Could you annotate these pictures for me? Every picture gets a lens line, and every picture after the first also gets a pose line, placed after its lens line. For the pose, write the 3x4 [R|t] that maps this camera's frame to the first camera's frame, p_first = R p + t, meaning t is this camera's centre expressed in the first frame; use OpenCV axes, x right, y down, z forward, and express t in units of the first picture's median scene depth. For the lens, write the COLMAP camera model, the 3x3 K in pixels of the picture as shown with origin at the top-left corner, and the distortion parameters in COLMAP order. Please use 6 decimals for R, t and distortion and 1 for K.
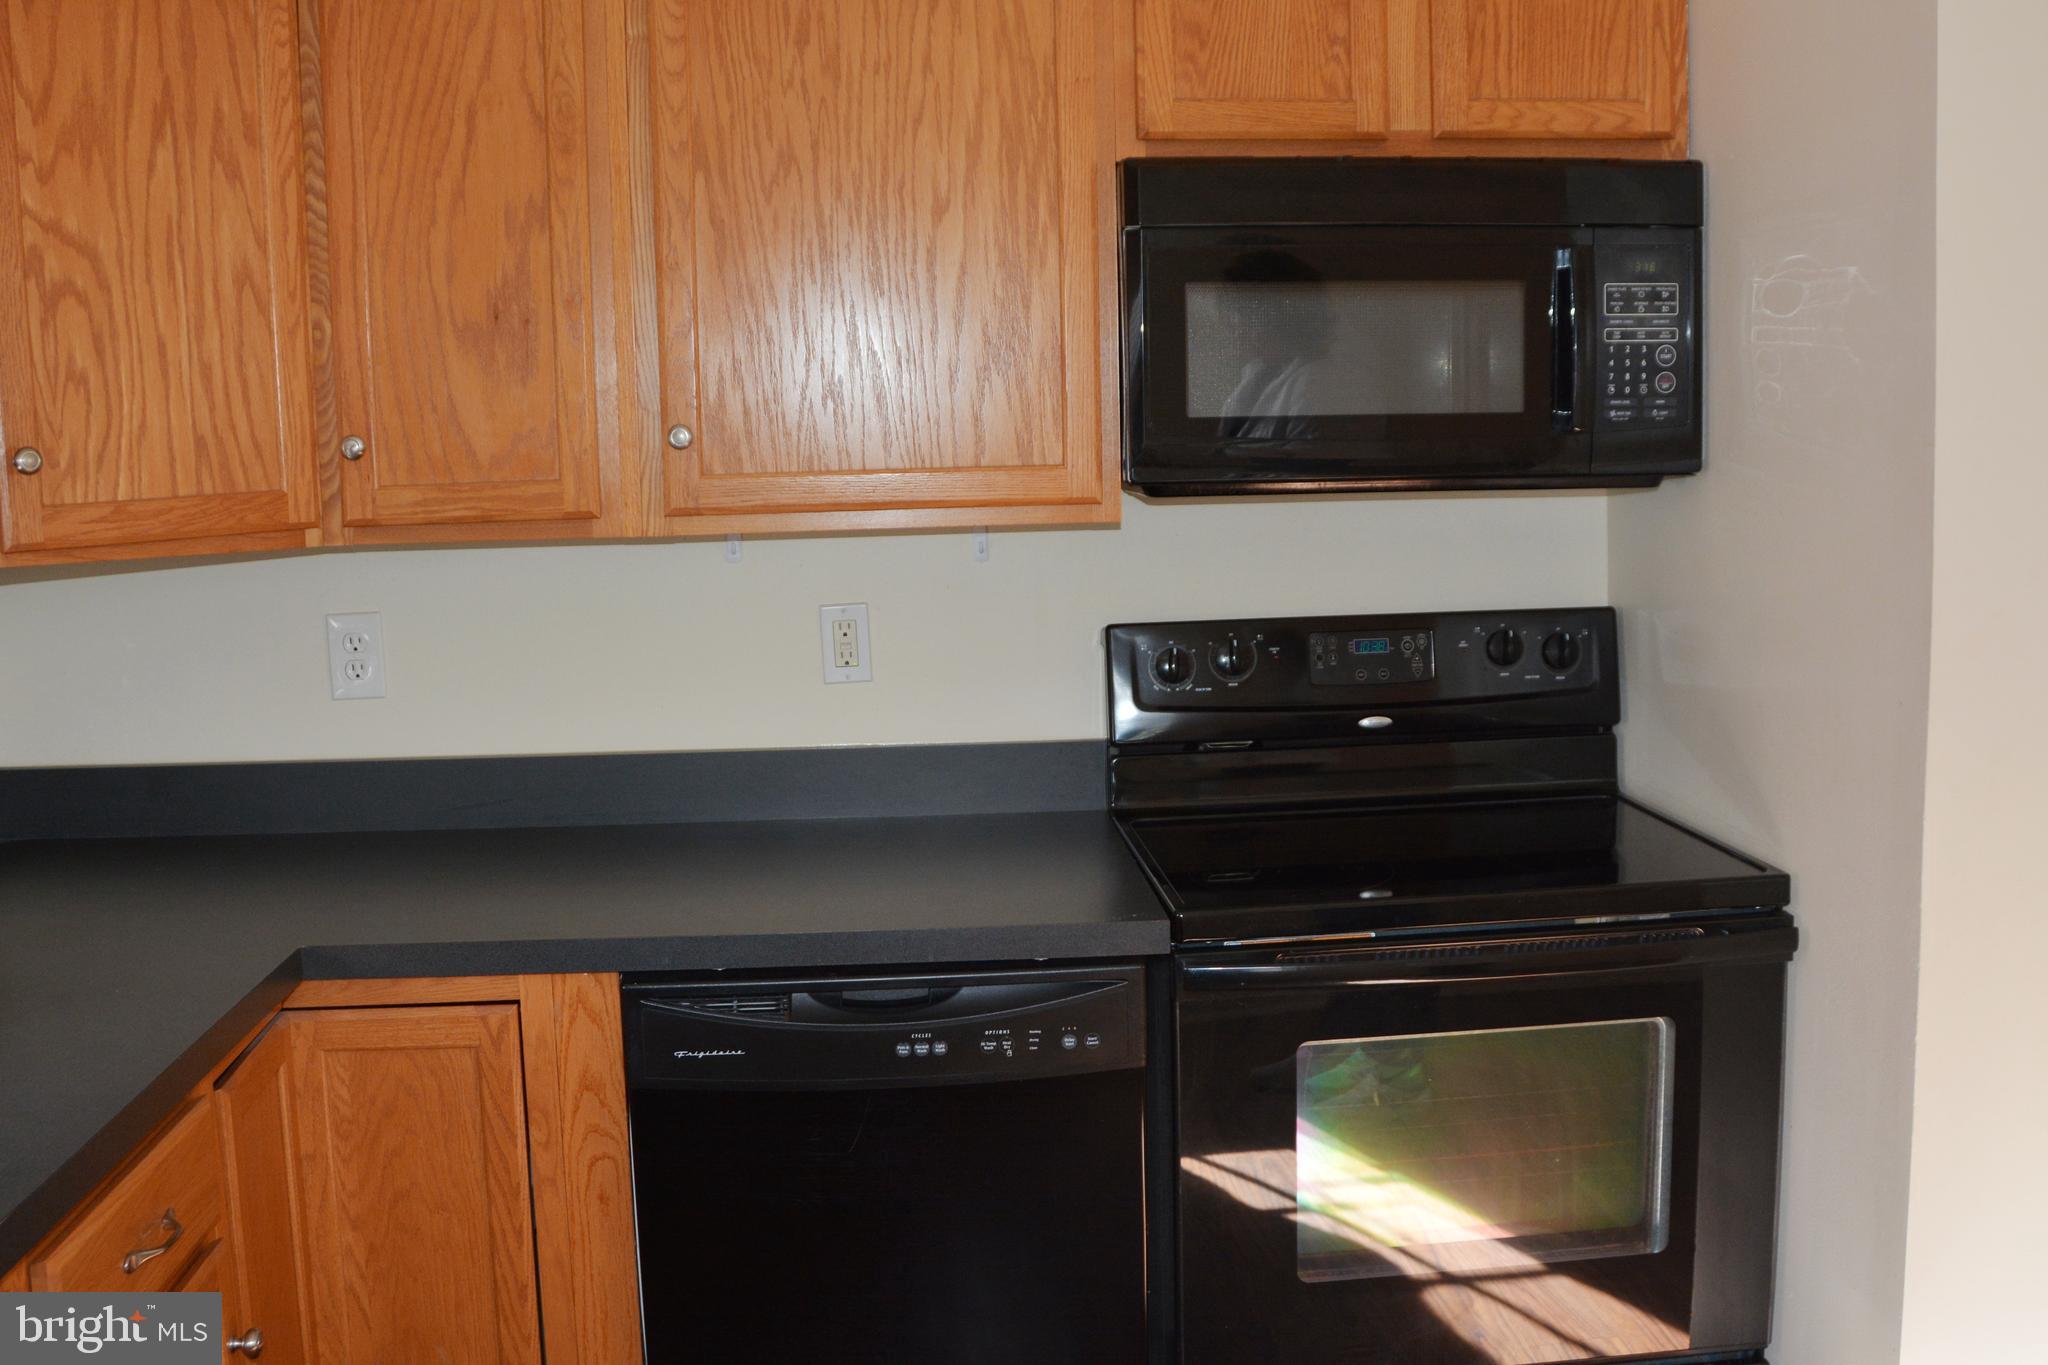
lens RADIAL K [[1993.6, 0, 1016.7], [0, 1993.6, 680.1], [0, 0, 1]] dist [-0.110960, 0.000000]
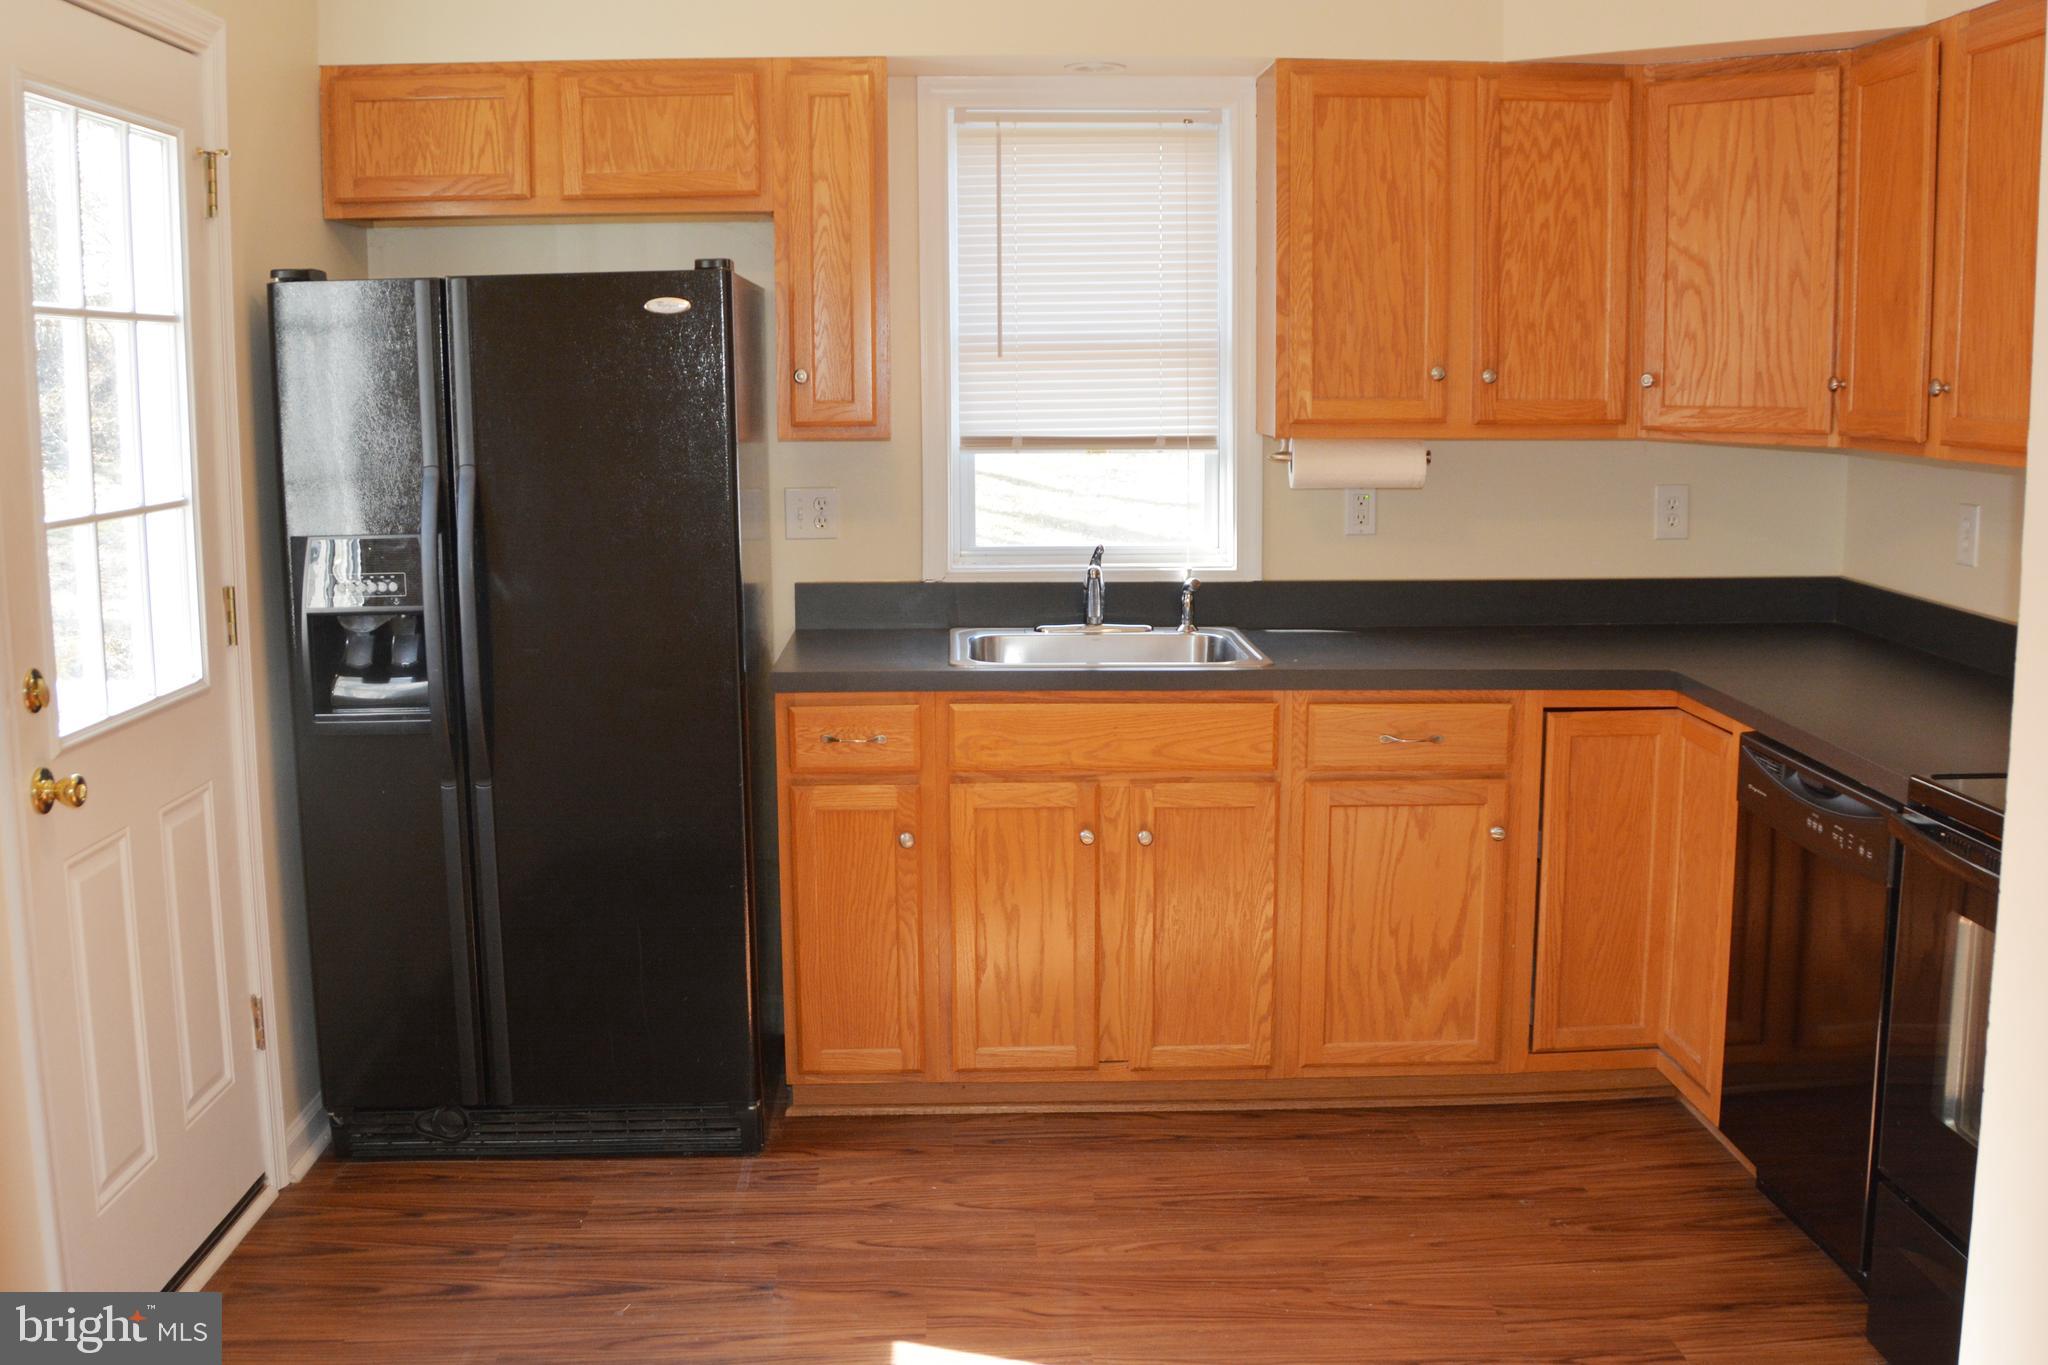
lens RADIAL K [[1993.6, 0, 1020.6], [0, 1993.6, 675.8], [0, 0, 1]] dist [-0.110960, 0.000000]
pose [[0.722641, 0.118589, -0.680975, 0.305143], [-0.095243, 0.992859, 0.071832, 0.074976], [0.684631, 0.012949, 0.728775, -0.669627]]
